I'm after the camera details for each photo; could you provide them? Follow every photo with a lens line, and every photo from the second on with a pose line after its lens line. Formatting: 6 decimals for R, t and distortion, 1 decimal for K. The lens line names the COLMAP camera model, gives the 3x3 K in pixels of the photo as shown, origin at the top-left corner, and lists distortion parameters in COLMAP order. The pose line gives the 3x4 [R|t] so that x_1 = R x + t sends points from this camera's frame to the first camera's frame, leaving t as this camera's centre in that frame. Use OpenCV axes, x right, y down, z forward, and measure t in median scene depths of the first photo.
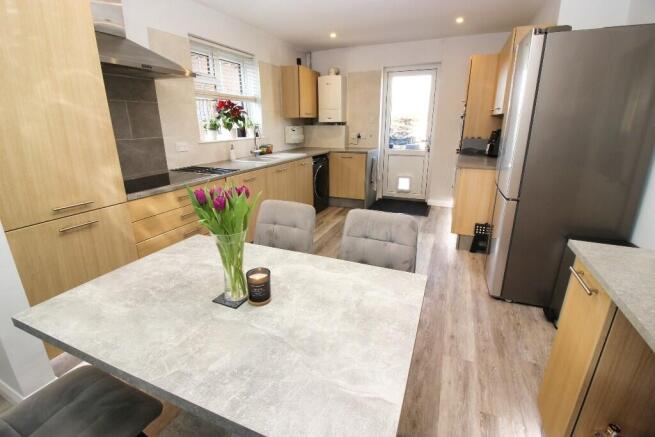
lens RADIAL K [[302.6, 0, 326.4], [0, 302.6, 210.5], [0, 0, 1]] dist [-0.001525, -0.000202]
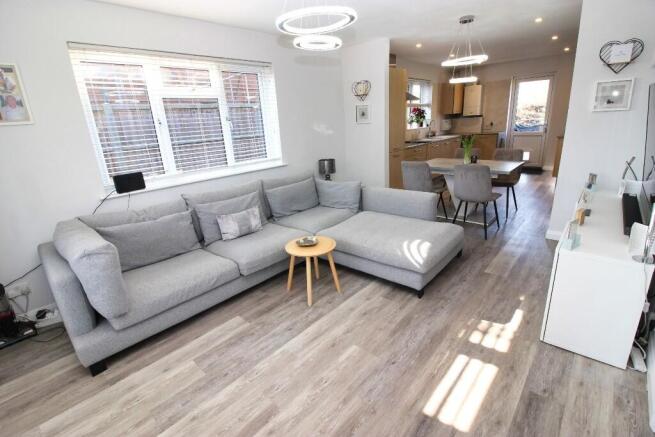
lens RADIAL K [[302.6, 0, 326.4], [0, 302.6, 210.5], [0, 0, 1]] dist [-0.001525, -0.000202]
pose [[0.940526, 0.048120, -0.336296, -0.147225], [-0.043002, 0.998818, 0.022654, 0.196561], [0.336989, -0.006846, 0.941484, -0.734368]]
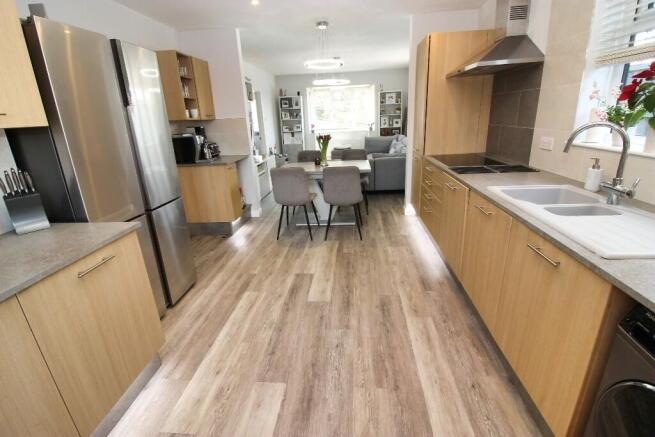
lens RADIAL K [[302.6, 0, 326.4], [0, 302.6, 210.5], [0, 0, 1]] dist [-0.001525, -0.000202]
pose [[-0.953071, 0.136451, -0.270252, 0.182071], [-0.035096, 0.836855, 0.546298, -0.305769], [0.300705, 0.530146, -0.792794, 1.005000]]
